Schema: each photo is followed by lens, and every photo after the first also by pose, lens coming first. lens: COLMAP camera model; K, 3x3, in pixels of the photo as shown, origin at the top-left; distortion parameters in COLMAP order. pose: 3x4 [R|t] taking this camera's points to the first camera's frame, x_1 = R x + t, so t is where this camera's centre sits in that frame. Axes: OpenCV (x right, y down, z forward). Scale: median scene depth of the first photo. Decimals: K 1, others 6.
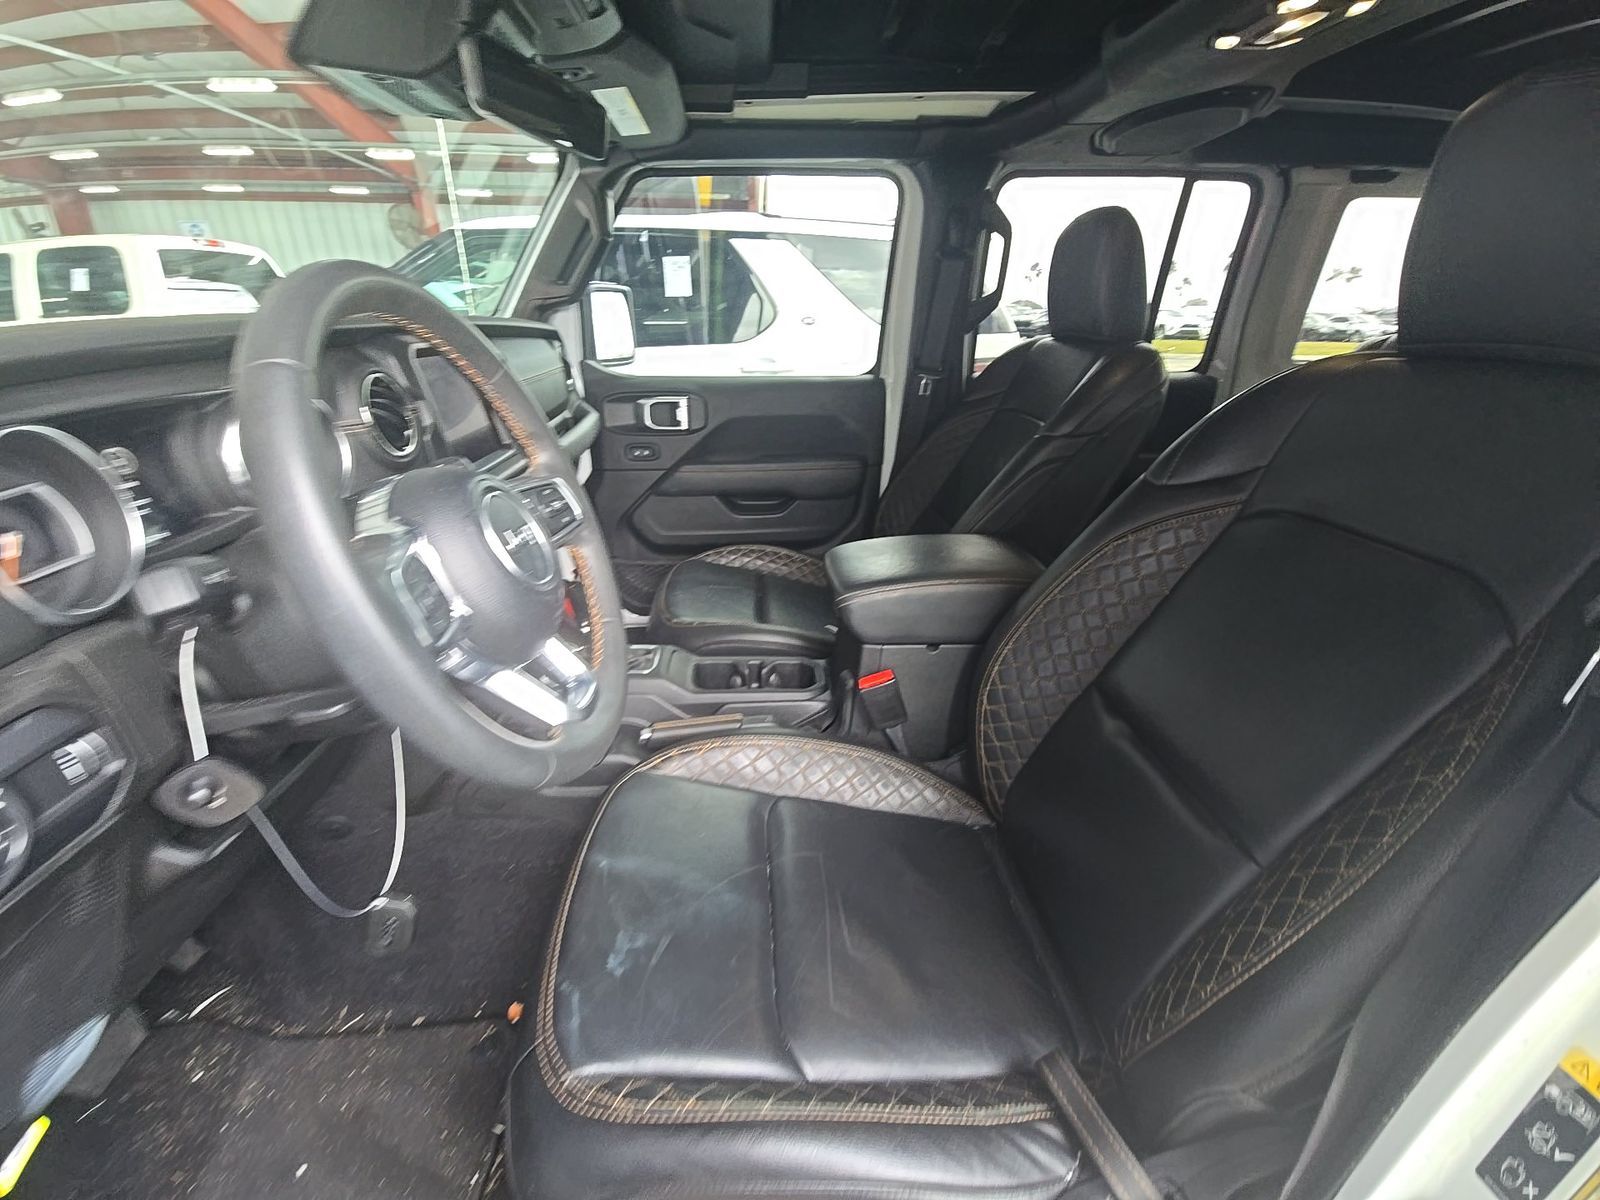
lens RADIAL K [[651.0, 0, 793.4], [0, 651.0, 596.4], [0, 0, 1]] dist [0.001676, -0.003482]
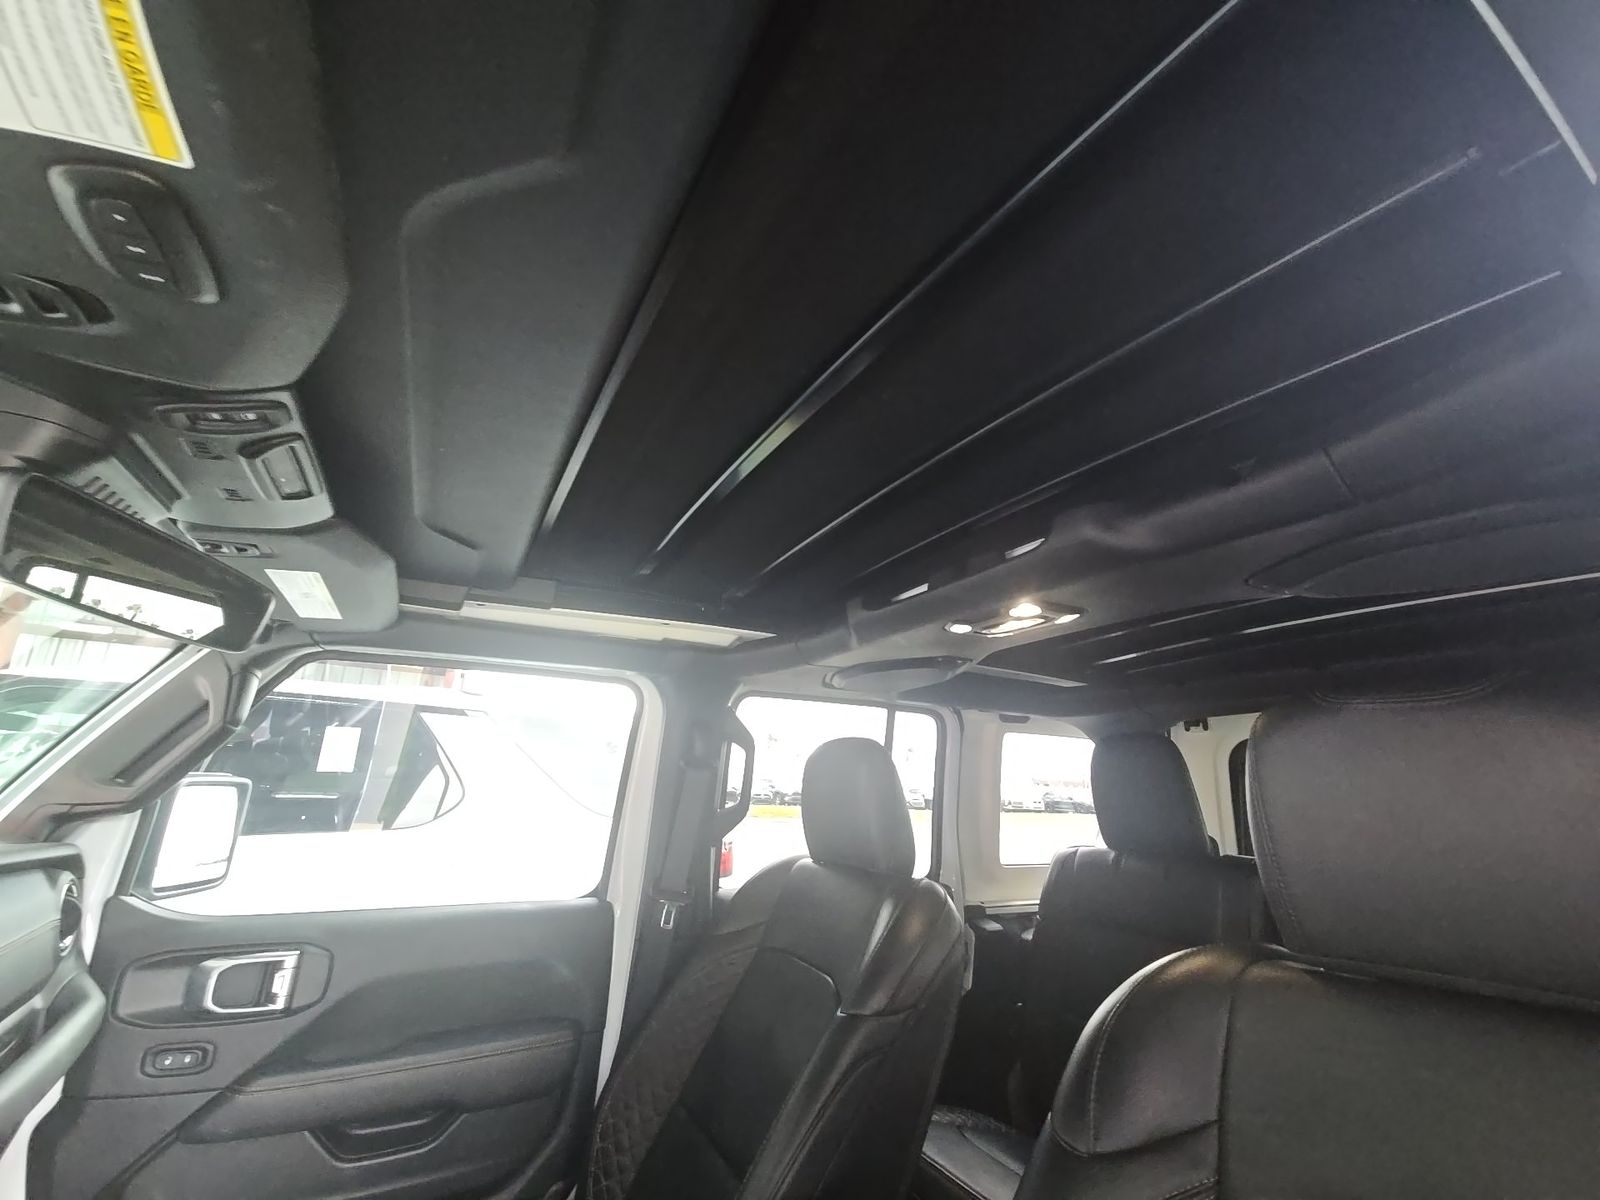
lens RADIAL K [[648.7, 0, 800.0], [0, 648.7, 600.0], [0, 0, 1]] dist [0.033118, -0.021744]
pose [[0.901758, 0.144284, 0.407450, -0.034243], [0.143339, 0.789482, -0.596801, -0.131300], [-0.407783, 0.596573, 0.691240, 0.153761]]
